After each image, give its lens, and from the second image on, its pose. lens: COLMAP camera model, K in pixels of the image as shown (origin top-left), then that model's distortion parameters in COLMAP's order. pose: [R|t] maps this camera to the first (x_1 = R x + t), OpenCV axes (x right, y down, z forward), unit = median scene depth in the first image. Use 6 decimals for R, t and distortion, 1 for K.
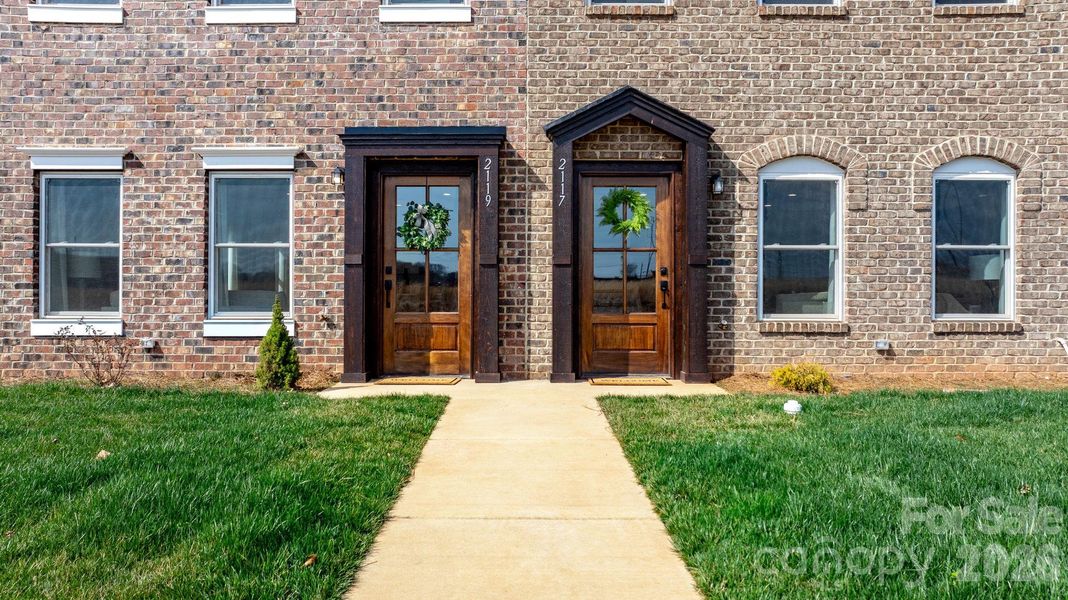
lens RADIAL K [[752.8, 0, 534.0], [0, 752.8, 300.0], [0, 0, 1]] dist [-0.040166, 0.051372]
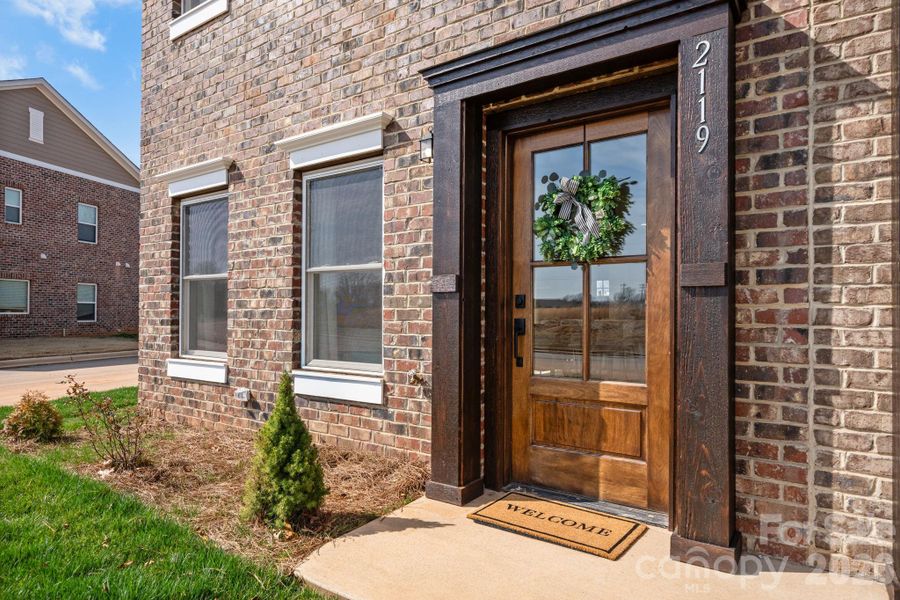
lens RADIAL K [[536.3, 0, 447.0], [0, 536.3, 308.1], [0, 0, 1]] dist [0.001906, 0.000884]
pose [[0.822761, -0.003685, -0.568375, -0.006967], [0.000366, 0.999982, -0.005954, -0.032657], [0.568387, 0.004691, 0.822748, 0.645882]]
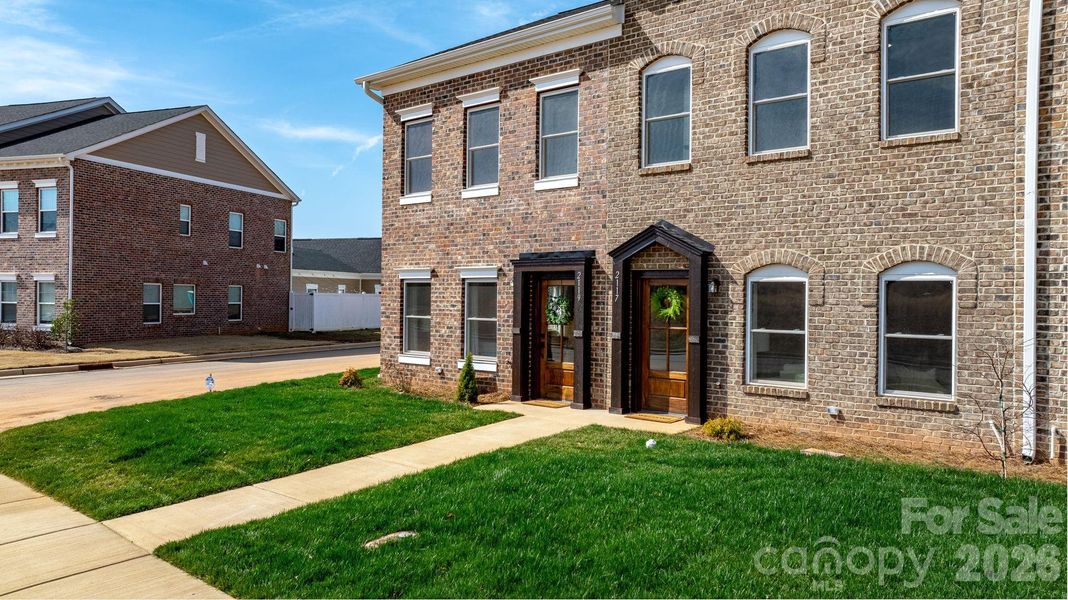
lens RADIAL K [[756.9, 0, 534.0], [0, 756.9, 300.0], [0, 0, 1]] dist [0.003041, -0.028064]
pose [[0.769500, 0.009694, -0.638573, 0.892692], [-0.007354, 0.999953, 0.006318, -0.133610], [0.638604, -0.000165, 0.769535, -0.324453]]
